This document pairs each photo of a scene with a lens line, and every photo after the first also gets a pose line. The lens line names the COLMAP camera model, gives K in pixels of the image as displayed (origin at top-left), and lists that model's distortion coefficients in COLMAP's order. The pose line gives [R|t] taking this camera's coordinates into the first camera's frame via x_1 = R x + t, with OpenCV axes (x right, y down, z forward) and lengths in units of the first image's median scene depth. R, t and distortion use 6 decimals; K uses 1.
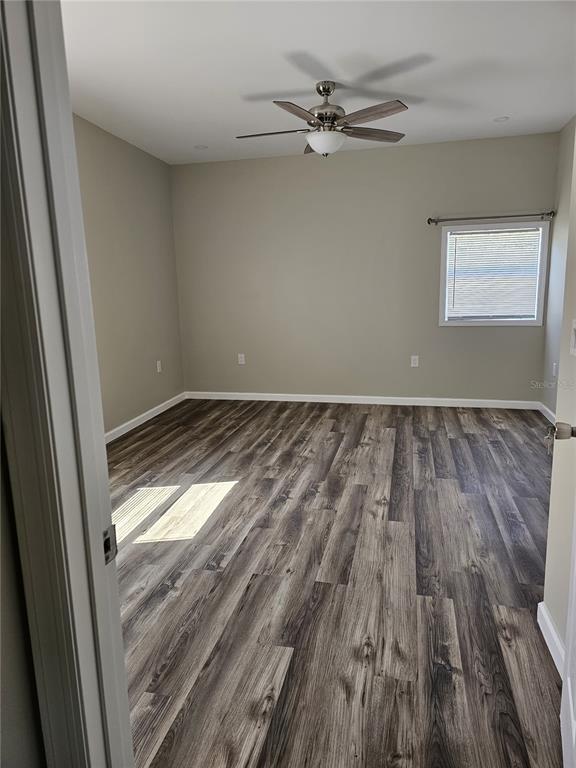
lens RADIAL K [[512.7, 0, 287.3], [0, 512.7, 384.0], [0, 0, 1]] dist [0.060079, -0.046271]
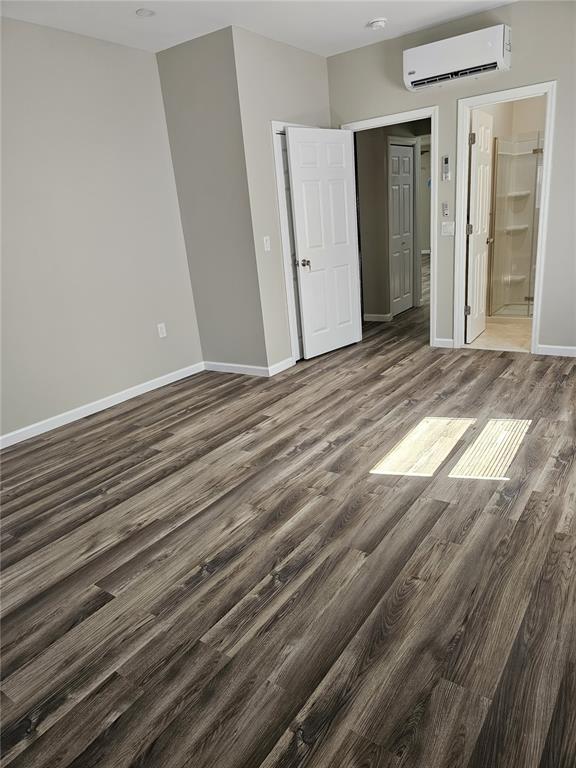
lens RADIAL K [[512.7, 0, 286.7], [0, 512.7, 386.7], [0, 0, 1]] dist [0.060079, -0.046271]
pose [[-0.915168, -0.025201, 0.402285, -0.287870], [0.177981, 0.870211, 0.459407, -0.308431], [-0.361650, 0.492034, -0.791904, 1.624900]]
